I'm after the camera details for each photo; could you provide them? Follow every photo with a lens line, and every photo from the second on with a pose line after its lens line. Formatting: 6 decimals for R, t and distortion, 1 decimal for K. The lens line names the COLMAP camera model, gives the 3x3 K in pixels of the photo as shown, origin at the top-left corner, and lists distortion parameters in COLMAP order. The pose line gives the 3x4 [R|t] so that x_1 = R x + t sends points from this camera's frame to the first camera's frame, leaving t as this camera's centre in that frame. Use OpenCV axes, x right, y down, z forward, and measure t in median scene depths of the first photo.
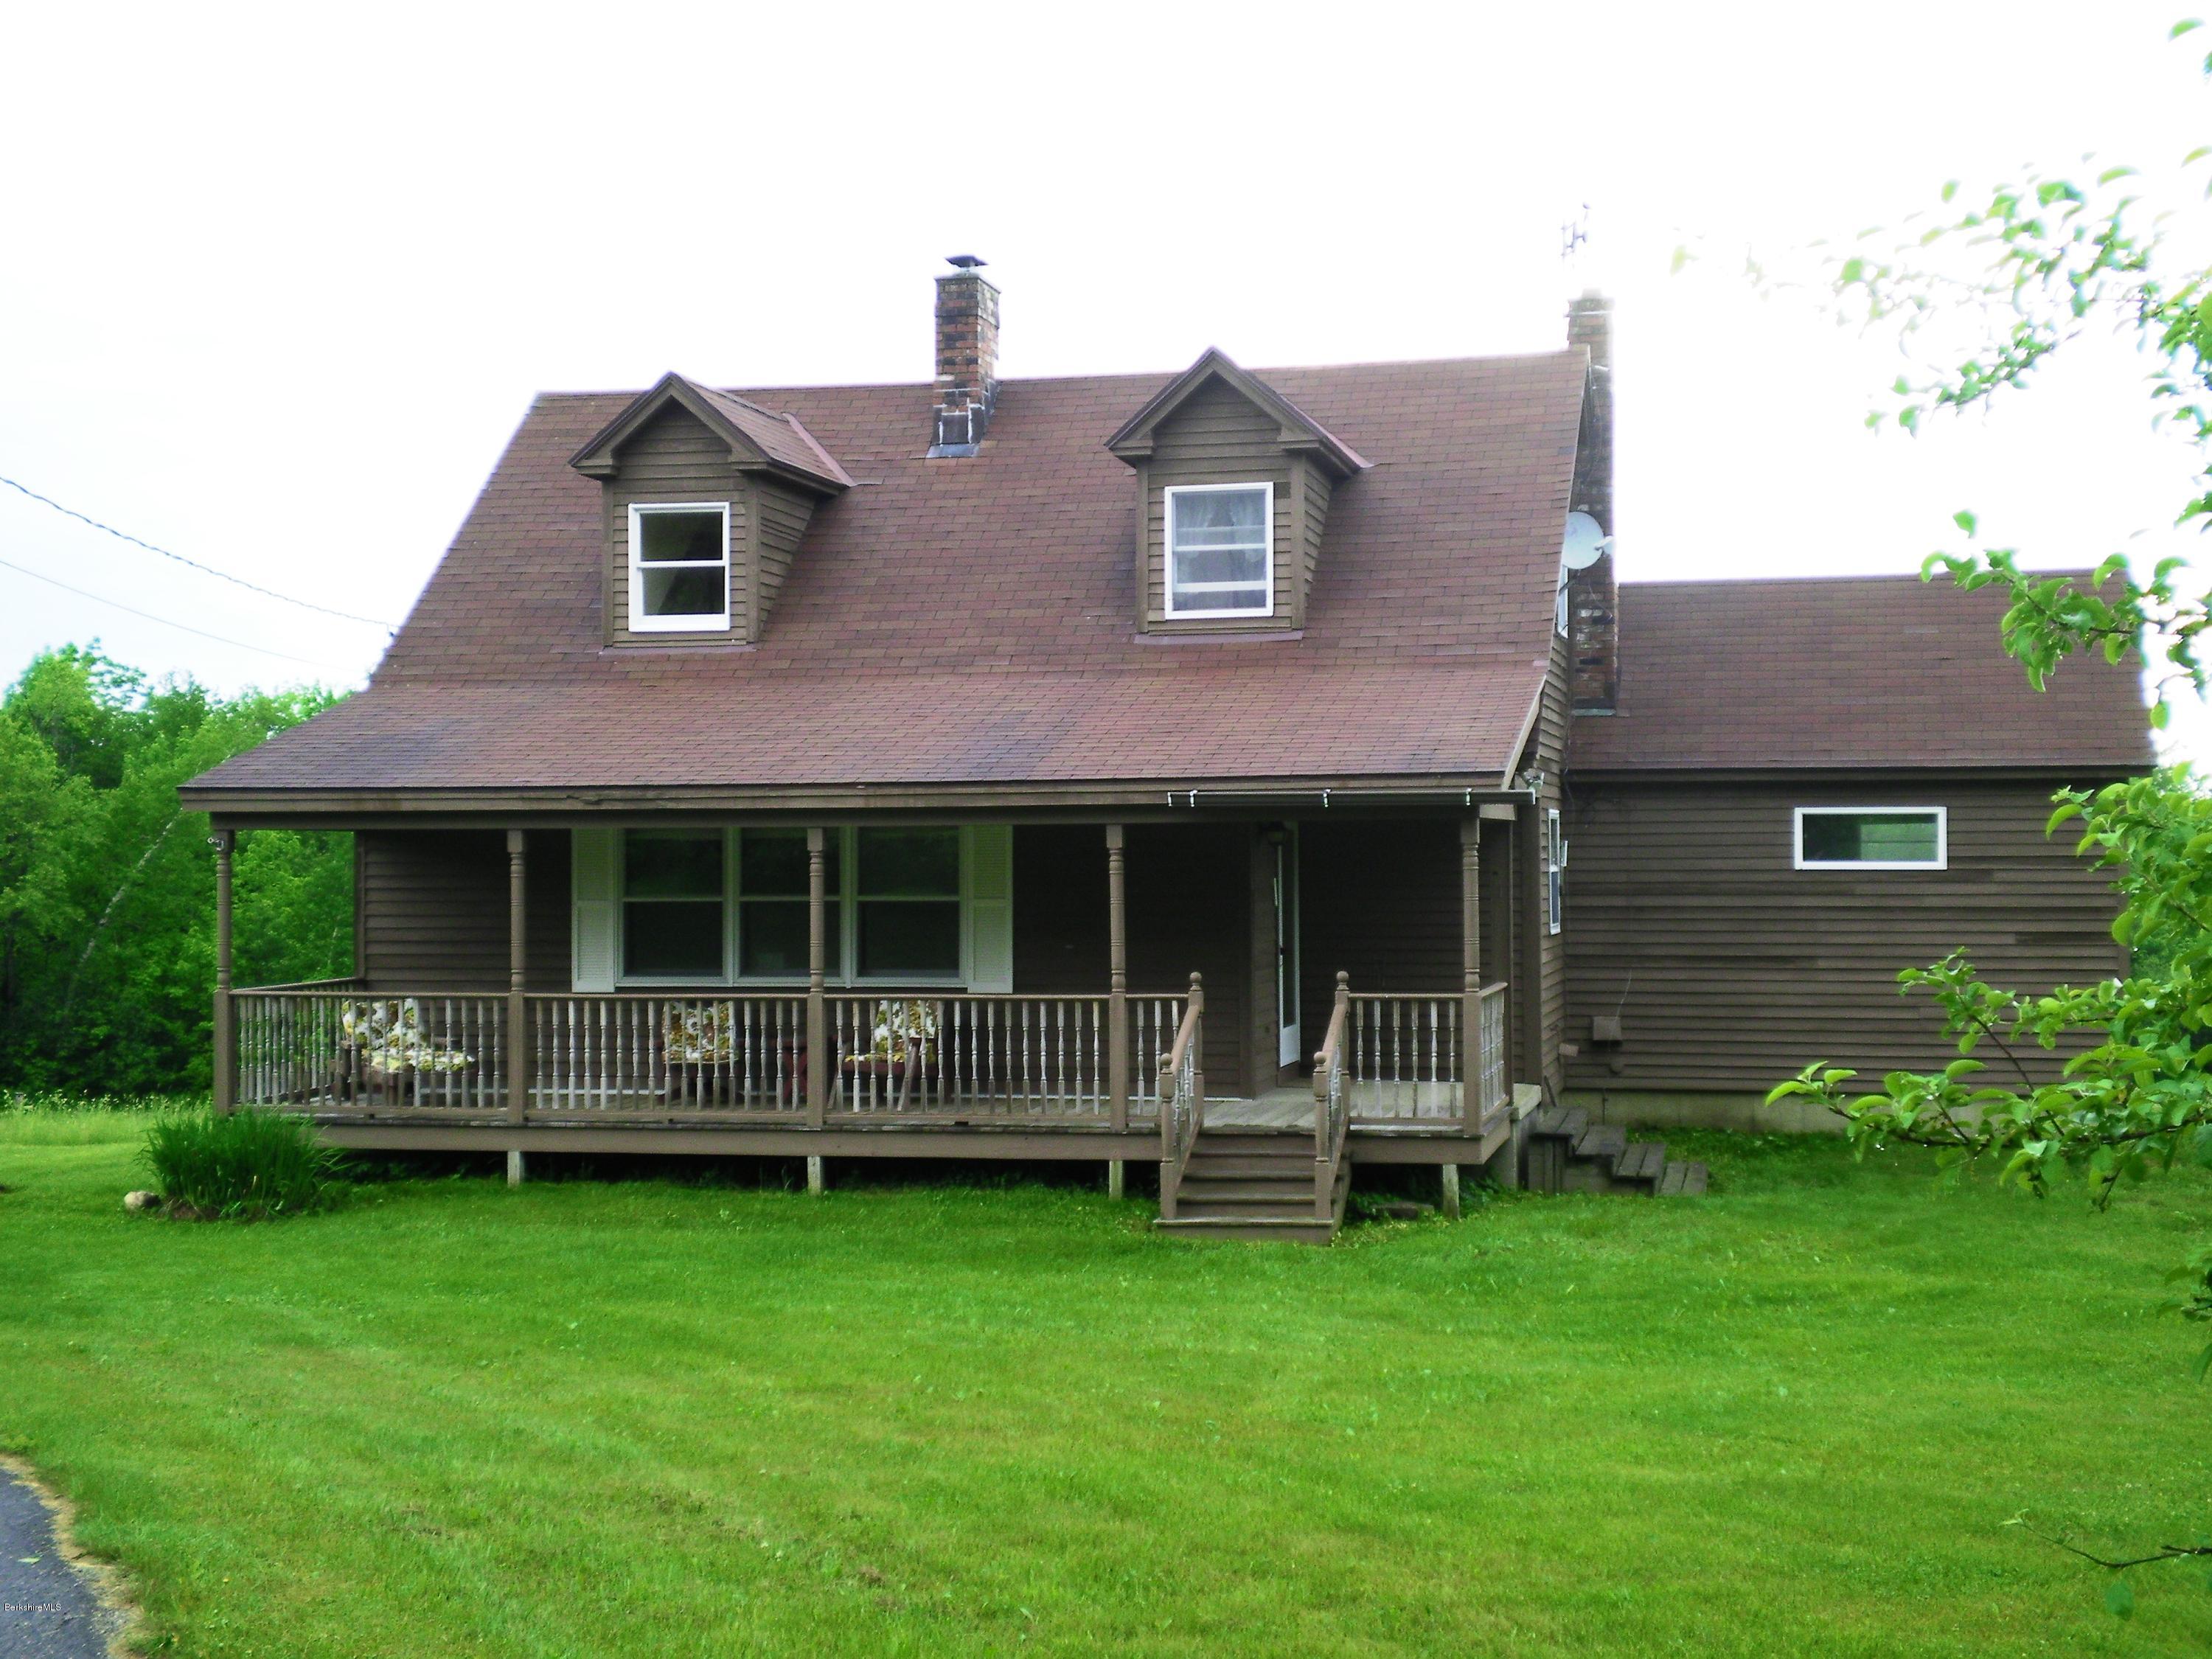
lens RADIAL K [[3007.0, 0, 1106.0], [0, 3007.0, 829.5], [0, 0, 1]] dist [0.004332, 0.002707]
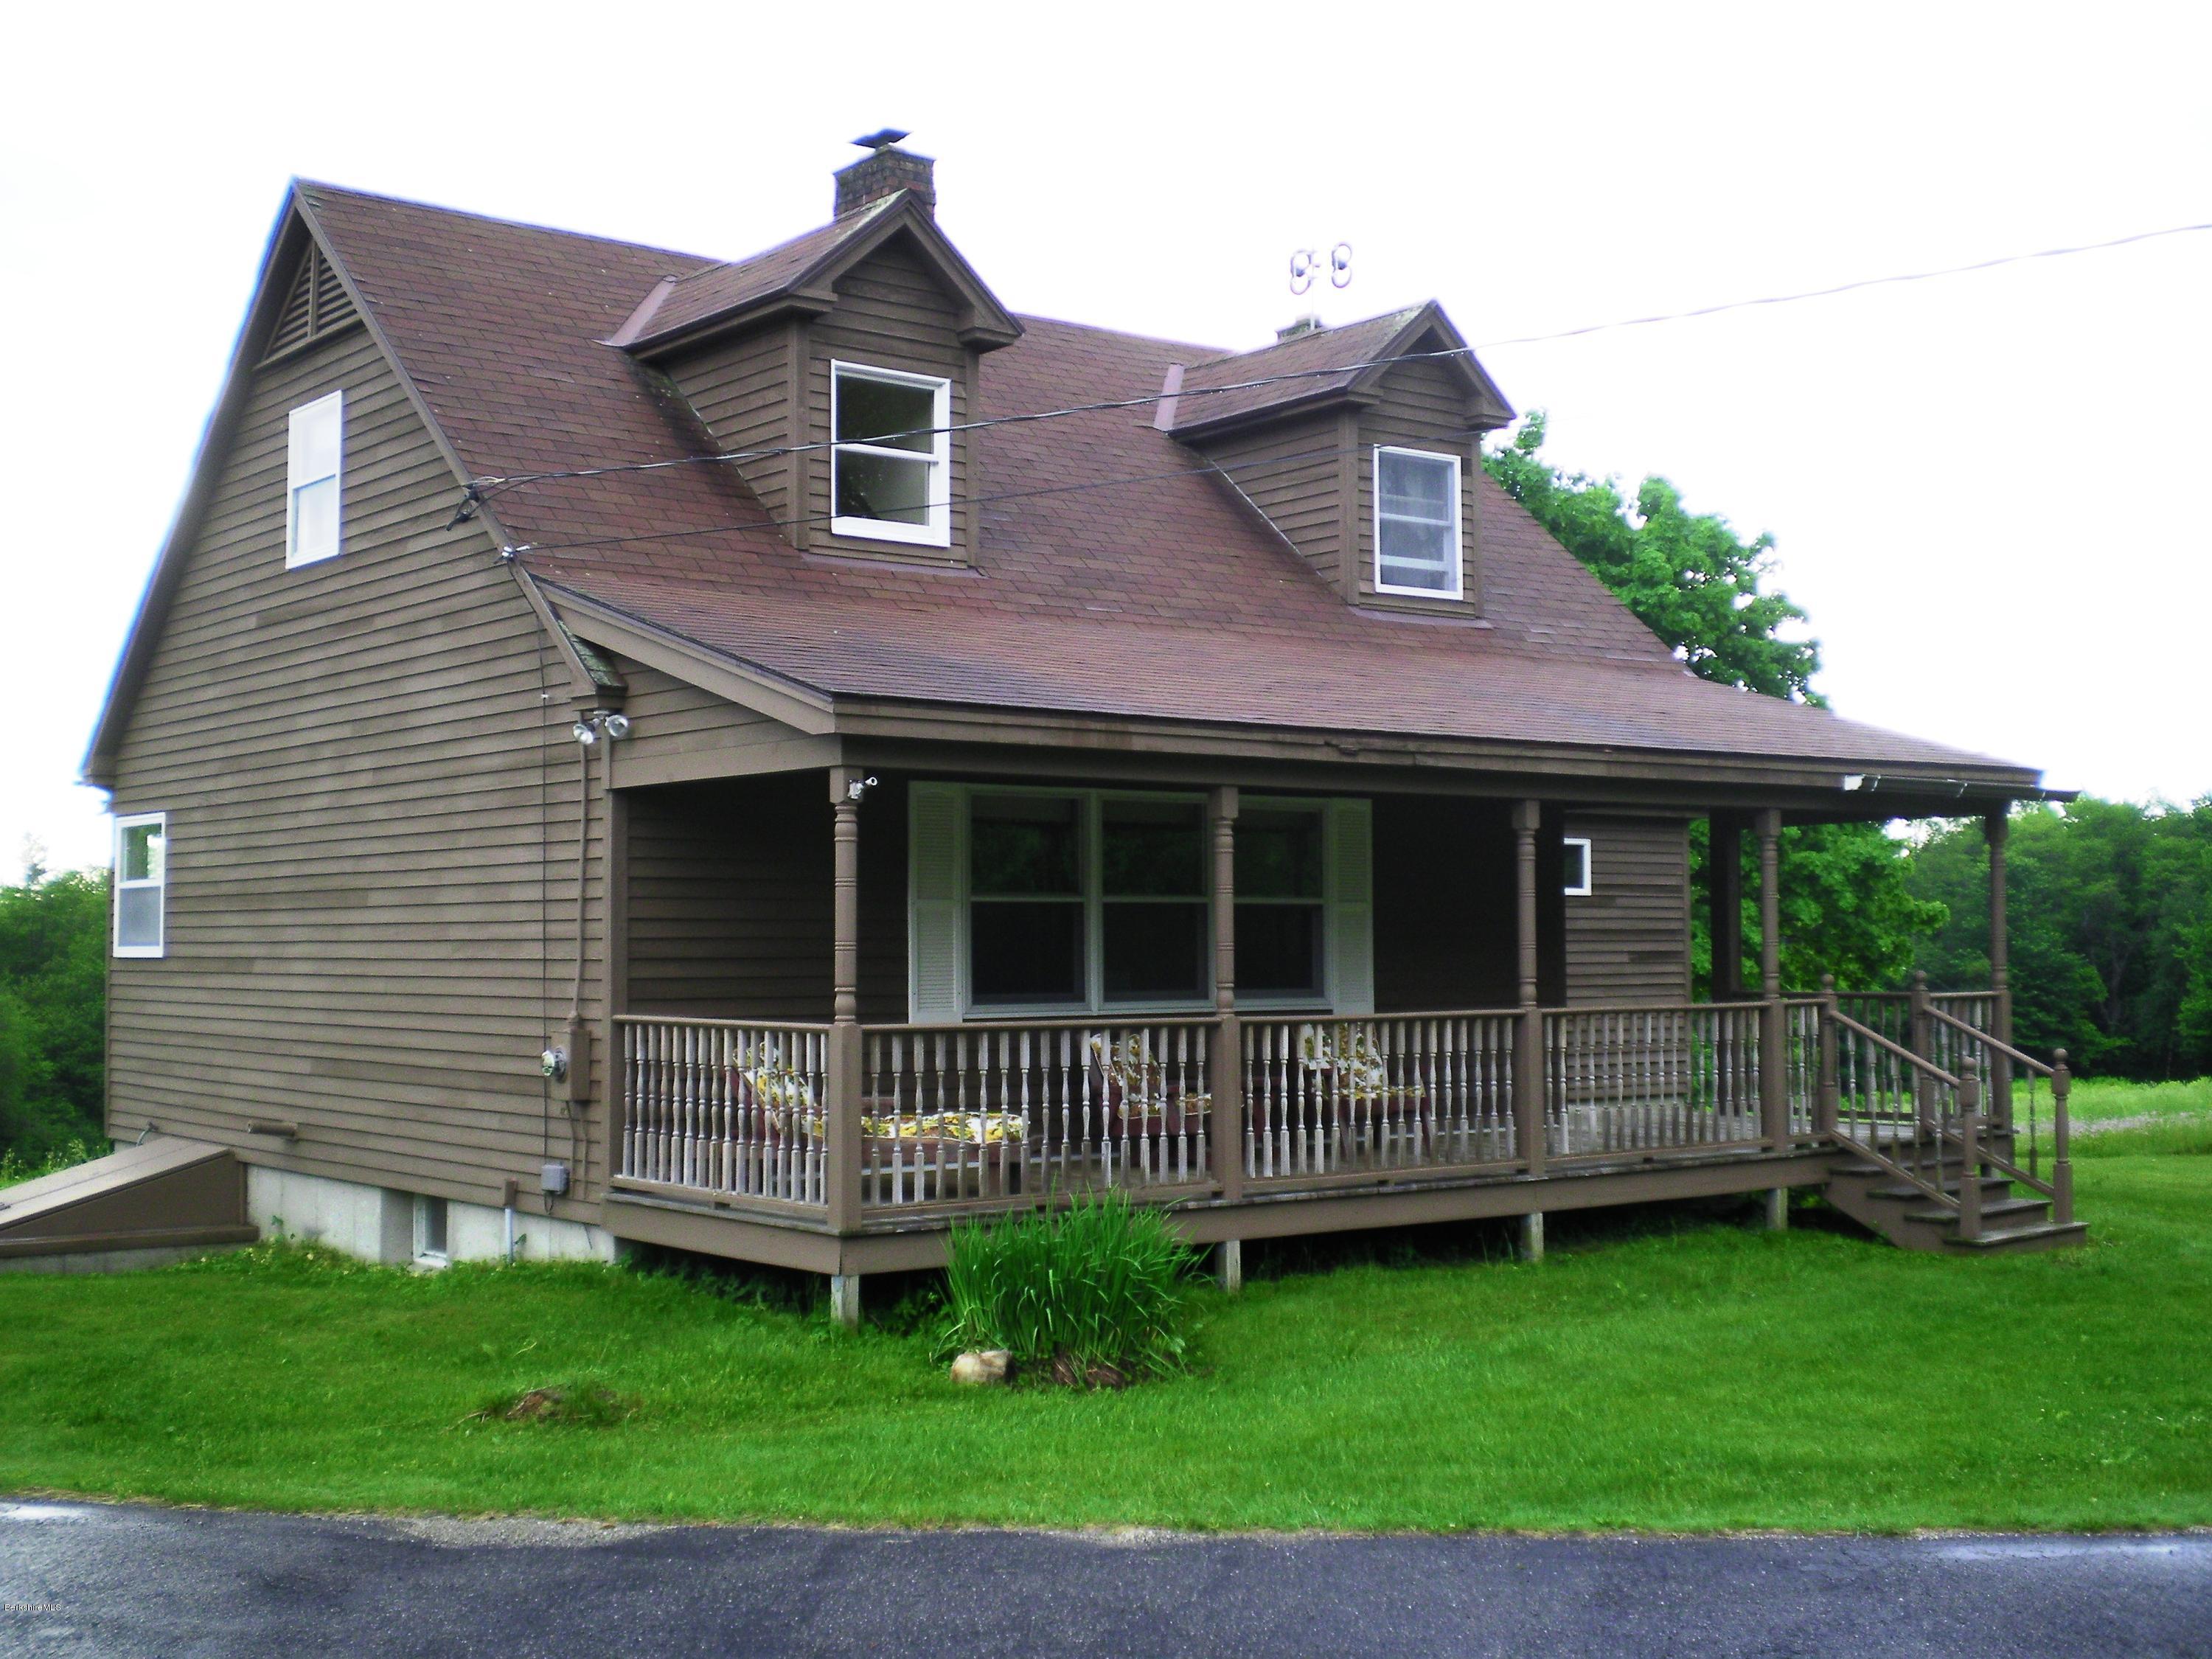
lens RADIAL K [[2639.3, 0, 1143.9], [0, 2639.3, 831.9], [0, 0, 1]] dist [0.068788, -0.498202]
pose [[0.633253, 0.034205, 0.773189, -0.628082], [-0.004947, 0.999181, -0.040151, 0.032717], [-0.773929, 0.021601, 0.632903, 0.563476]]
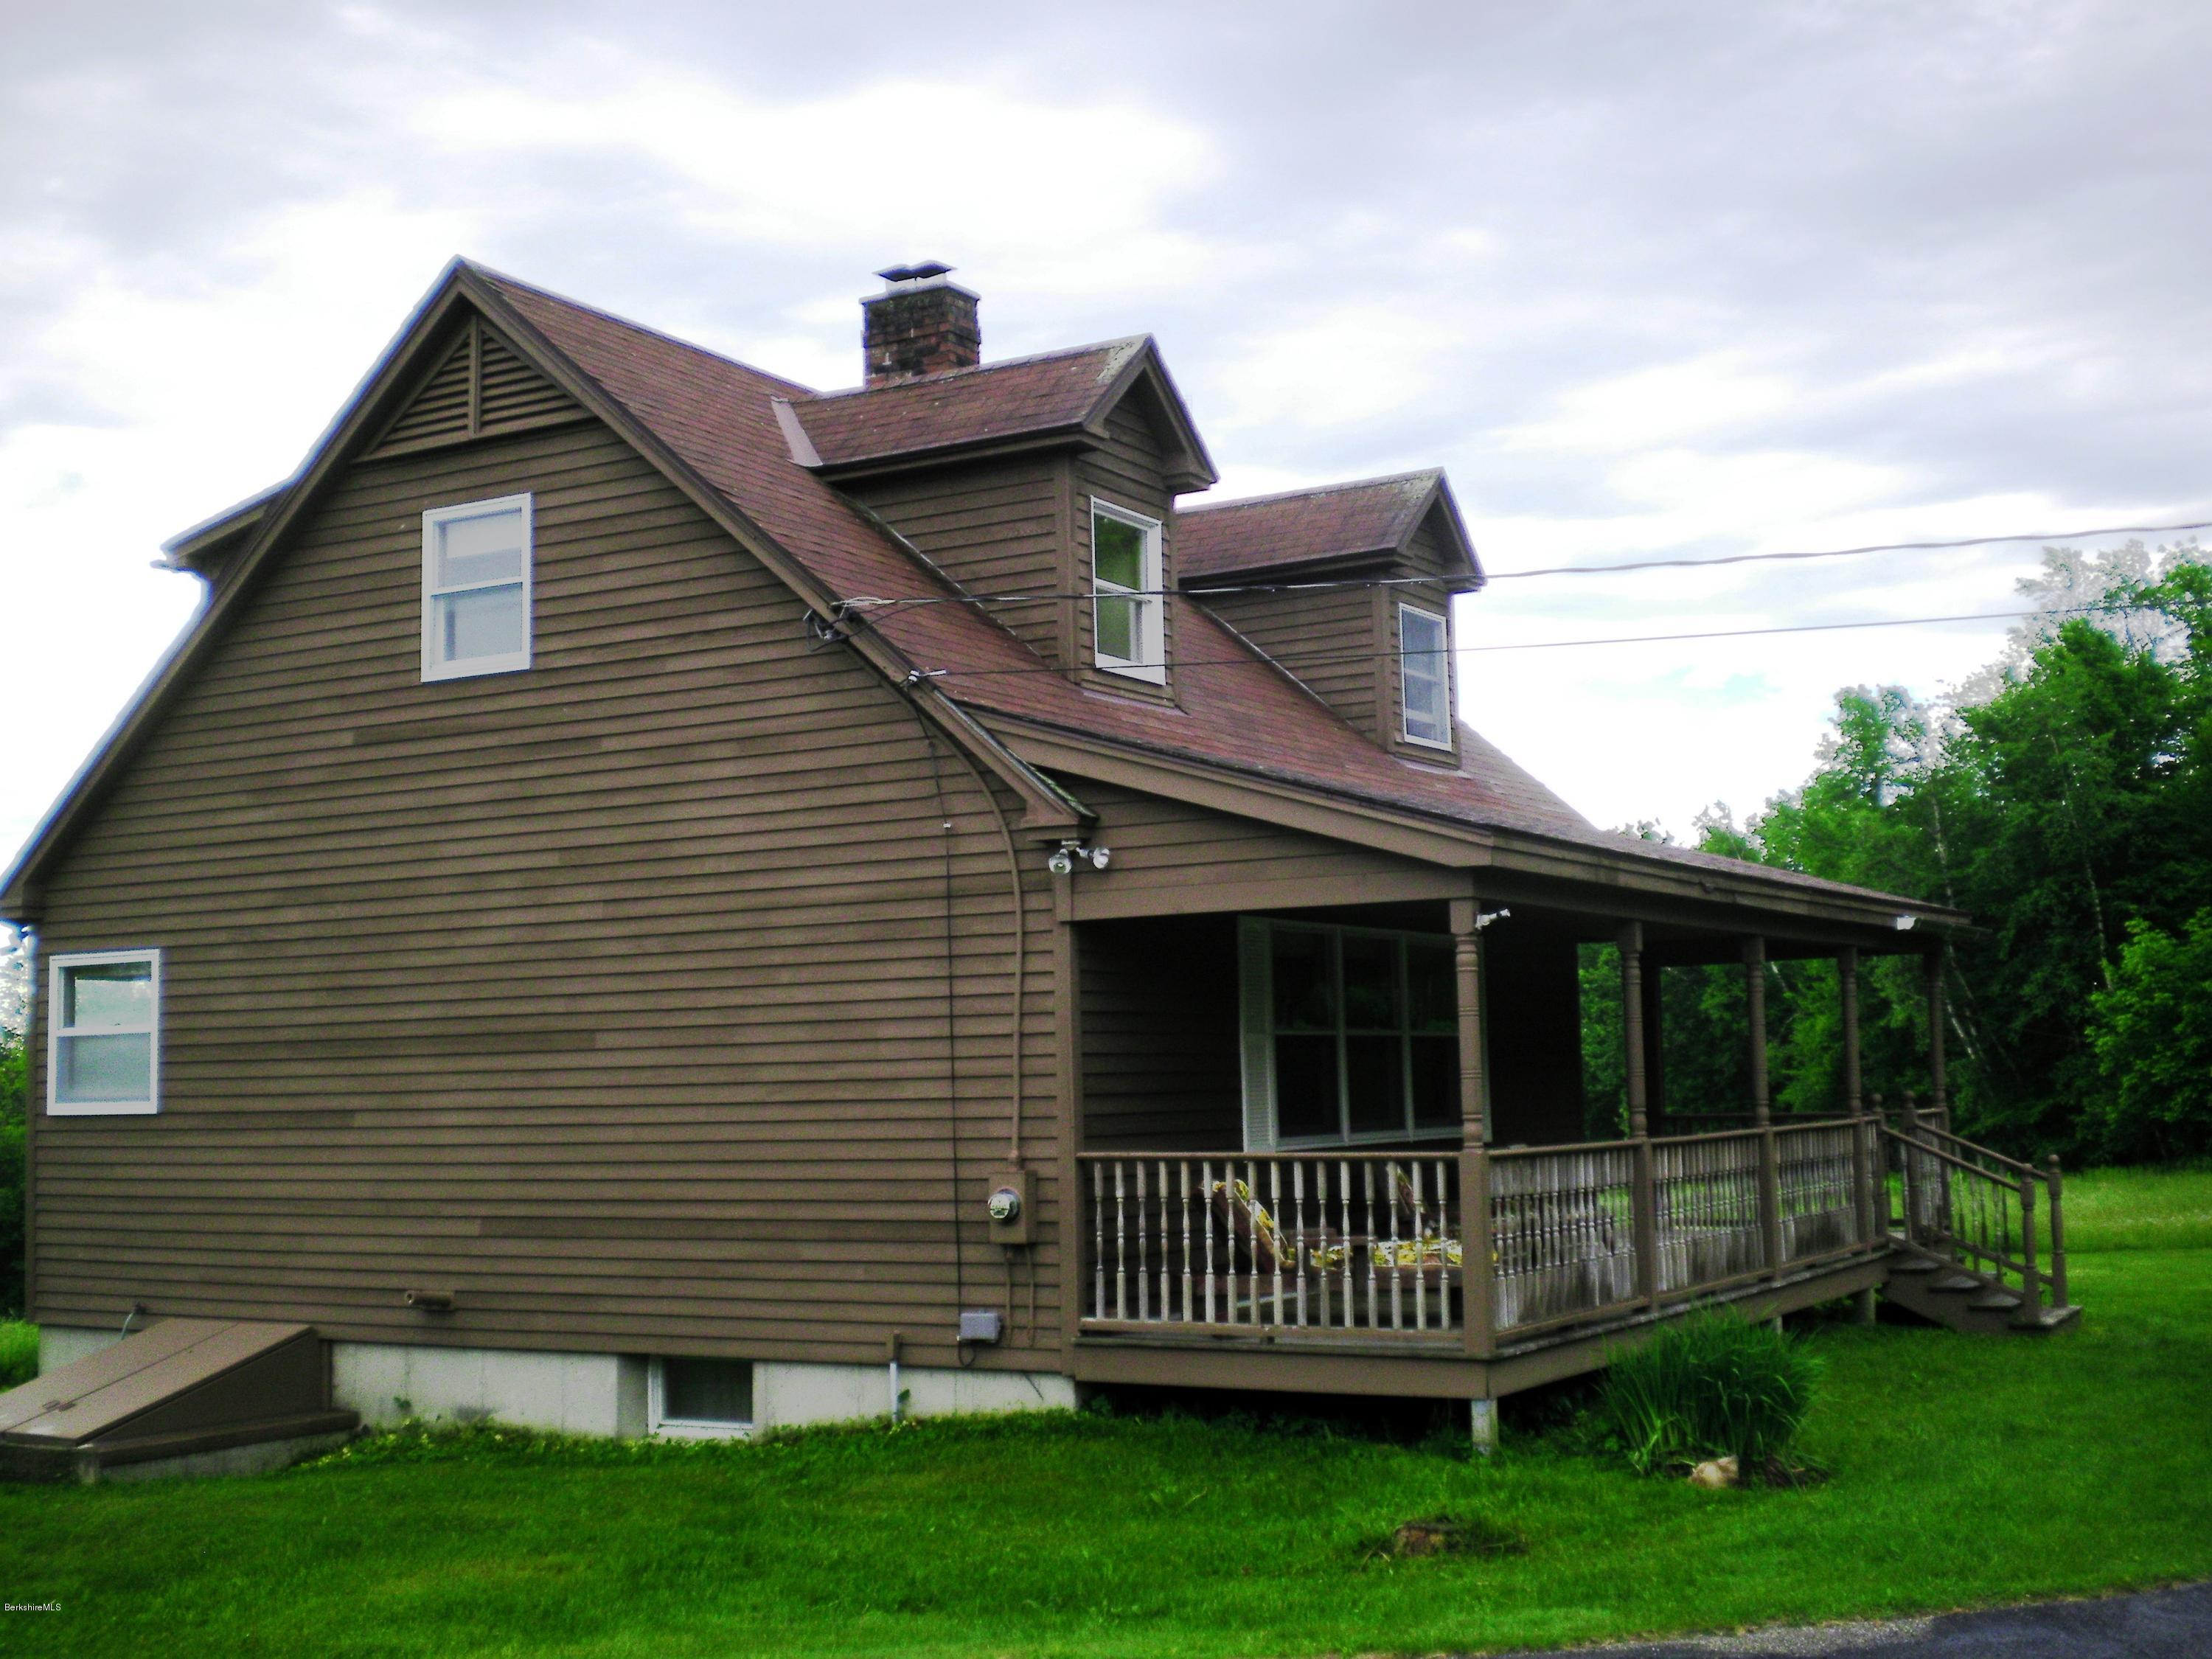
lens RADIAL K [[2639.3, 0, 1143.9], [0, 2639.3, 831.9], [0, 0, 1]] dist [0.068788, -0.498202]
pose [[0.315592, 0.086536, 0.944941, -0.786593], [0.013504, 0.995323, -0.095659, 0.036044], [-0.948799, 0.042949, 0.312947, 0.826133]]
